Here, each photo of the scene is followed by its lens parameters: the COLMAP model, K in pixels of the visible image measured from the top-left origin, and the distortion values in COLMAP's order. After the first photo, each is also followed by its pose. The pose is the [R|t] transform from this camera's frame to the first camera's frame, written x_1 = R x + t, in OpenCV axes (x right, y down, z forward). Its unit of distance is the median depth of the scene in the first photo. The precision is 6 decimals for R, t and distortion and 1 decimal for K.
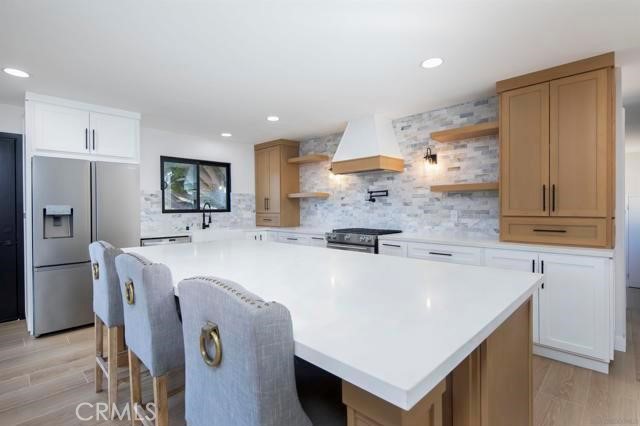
lens RADIAL K [[307.5, 0, 308.1], [0, 307.5, 208.9], [0, 0, 1]] dist [0.003862, -0.003460]
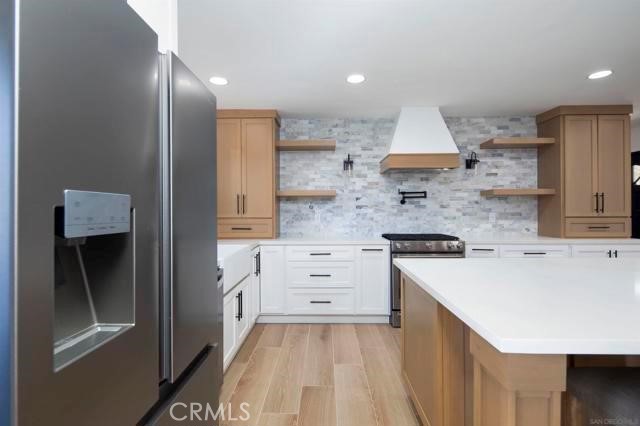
lens RADIAL K [[307.5, 0, 319.4], [0, 307.5, 211.8], [0, 0, 1]] dist [0.003862, -0.003460]
pose [[0.714731, -0.000318, 0.699399, -0.646734], [0.002420, 0.999995, -0.002018, 0.001703], [-0.699395, 0.003134, 0.714728, 0.579041]]
